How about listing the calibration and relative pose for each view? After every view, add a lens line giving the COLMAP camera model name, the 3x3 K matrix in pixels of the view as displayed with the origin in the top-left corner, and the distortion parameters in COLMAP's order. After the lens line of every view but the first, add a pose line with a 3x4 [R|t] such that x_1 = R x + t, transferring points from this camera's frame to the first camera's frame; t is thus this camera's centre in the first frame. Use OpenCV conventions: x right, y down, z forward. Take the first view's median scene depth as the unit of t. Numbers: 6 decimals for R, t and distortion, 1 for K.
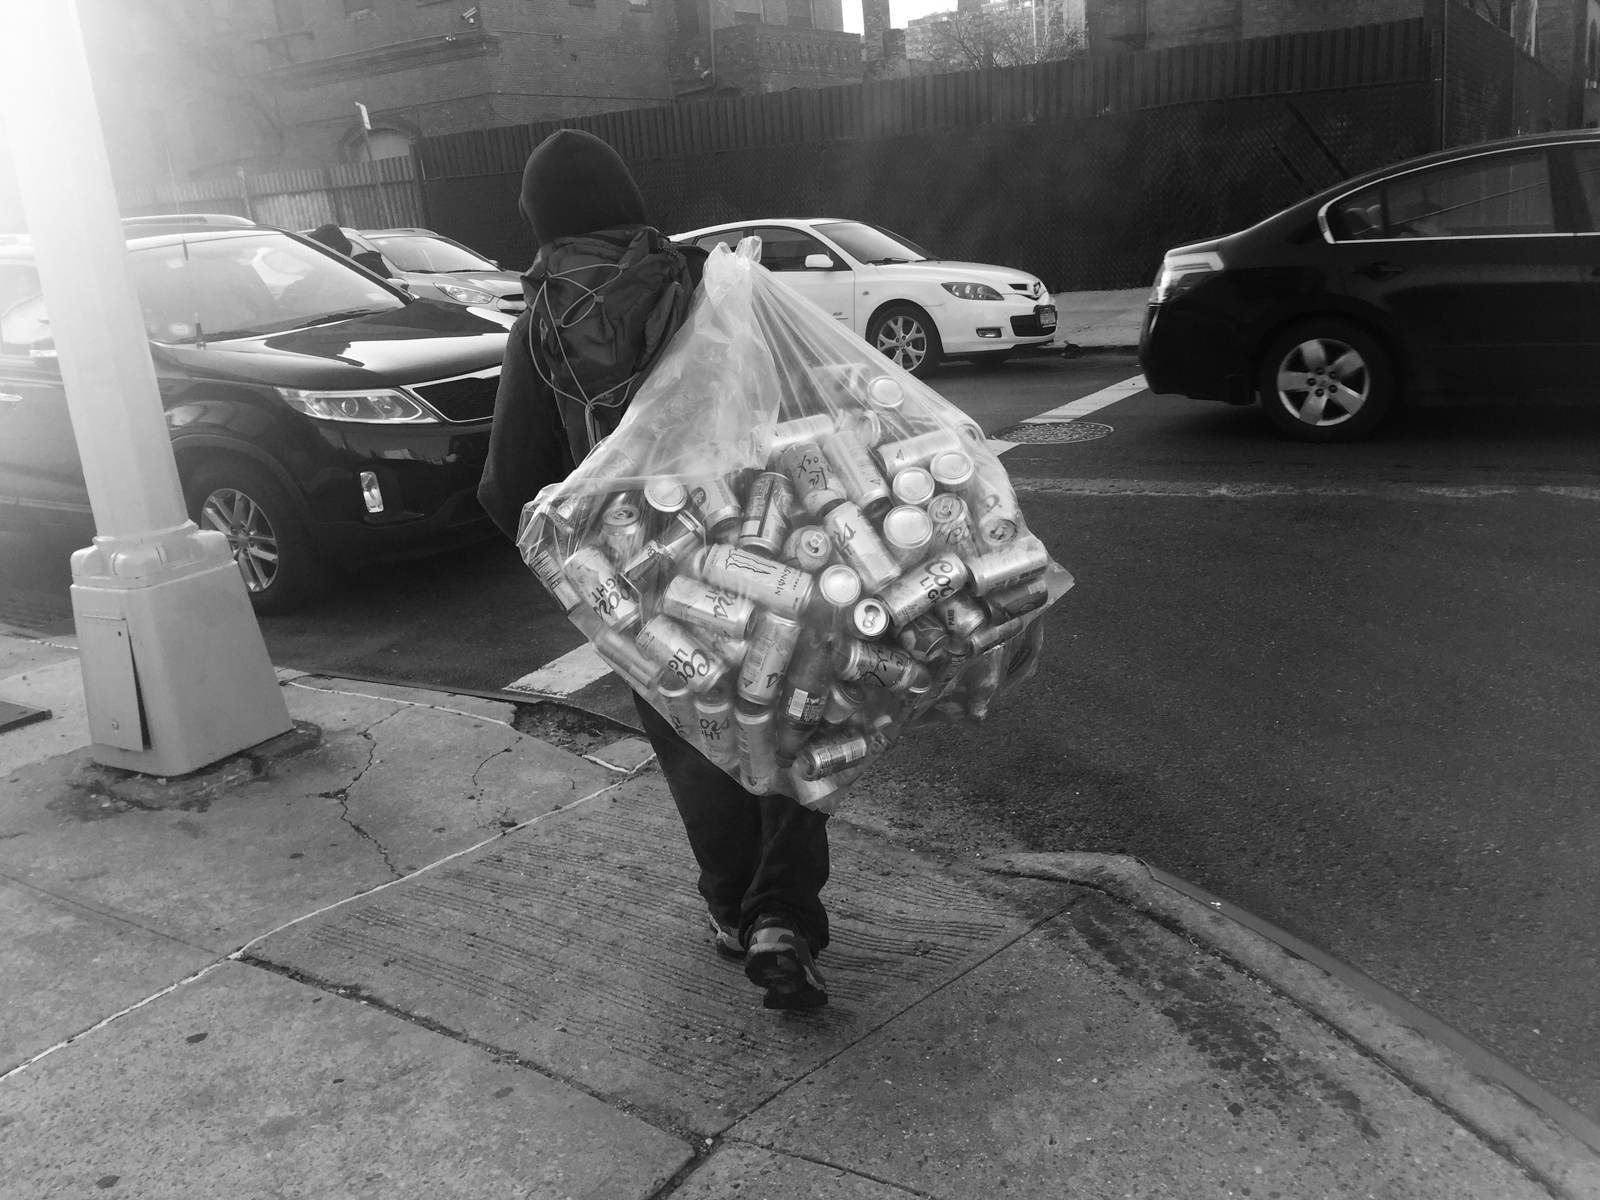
lens RADIAL K [[1360.9, 0, 803.8], [0, 1360.9, 598.3], [0, 0, 1]] dist [0.091694, -0.083631]
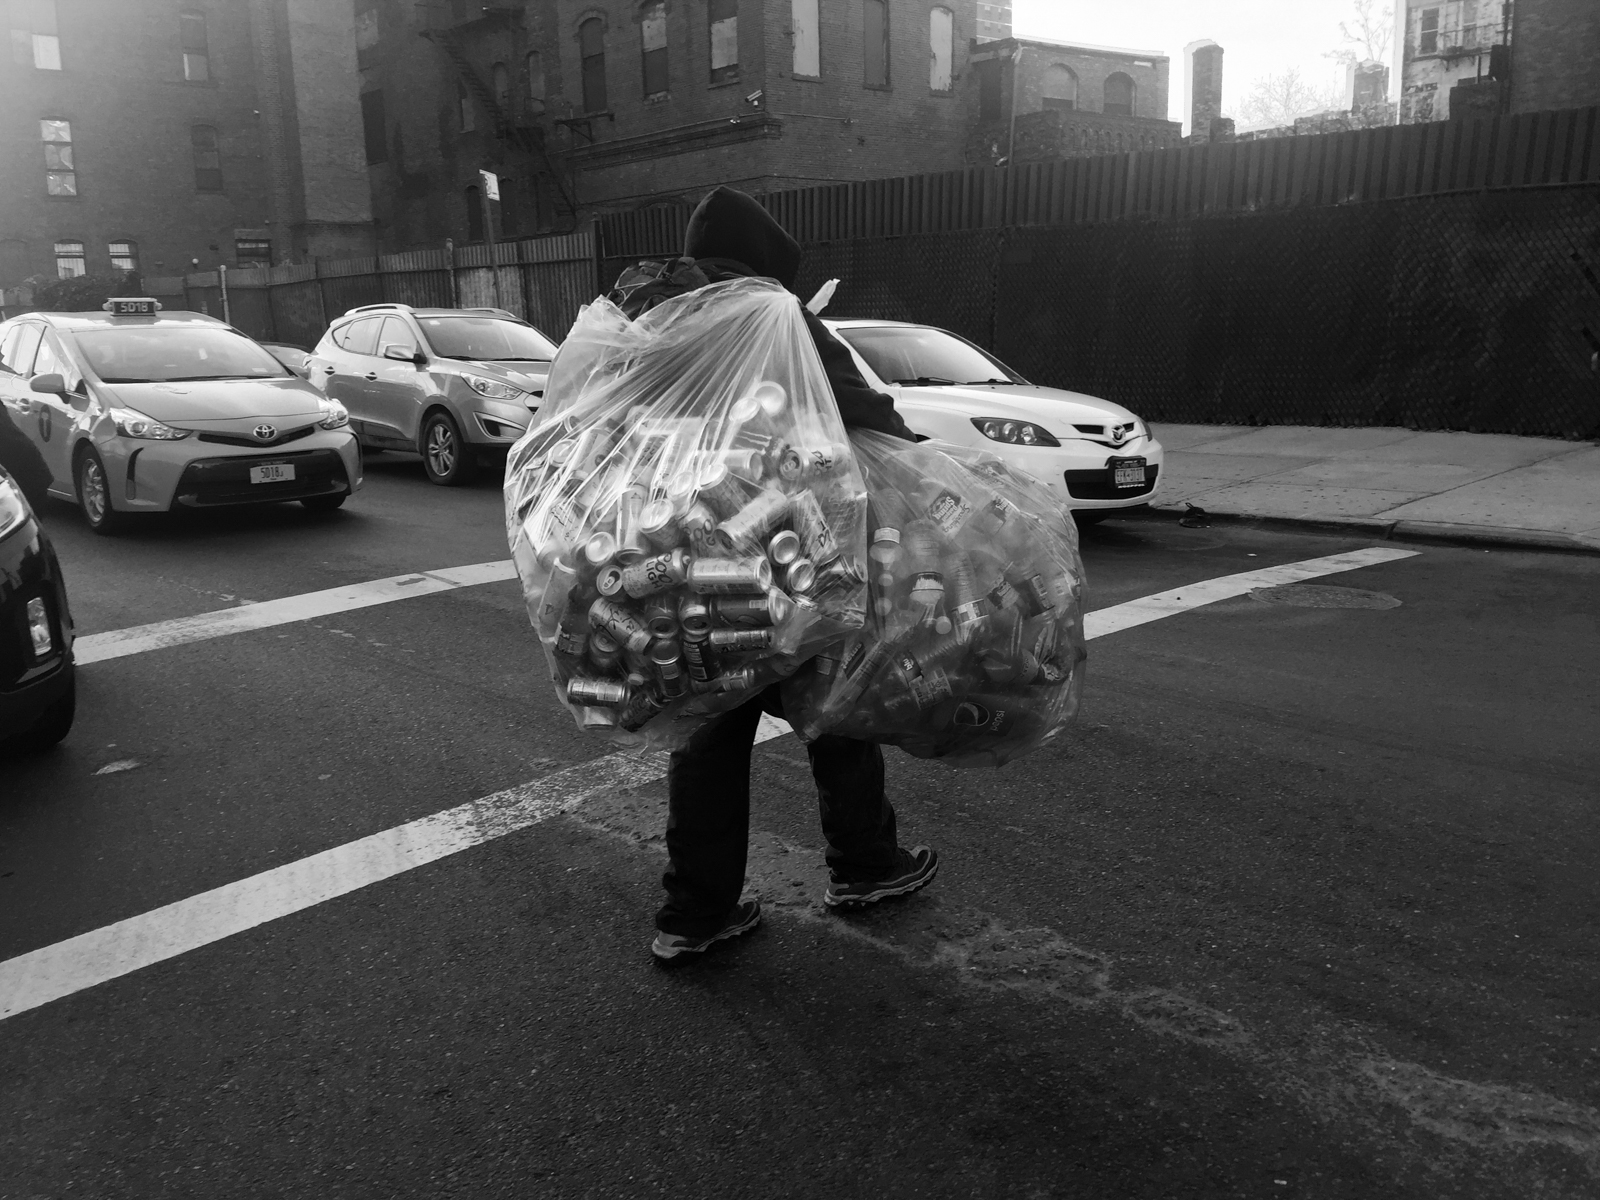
lens RADIAL K [[1360.9, 0, 799.2], [0, 1360.9, 605.9], [0, 0, 1]] dist [0.091694, -0.083631]
pose [[0.967887, 0.098510, -0.231280, 0.122269], [-0.110897, 0.992979, -0.041154, -0.059625], [0.225602, 0.065481, 0.972016, 0.185654]]
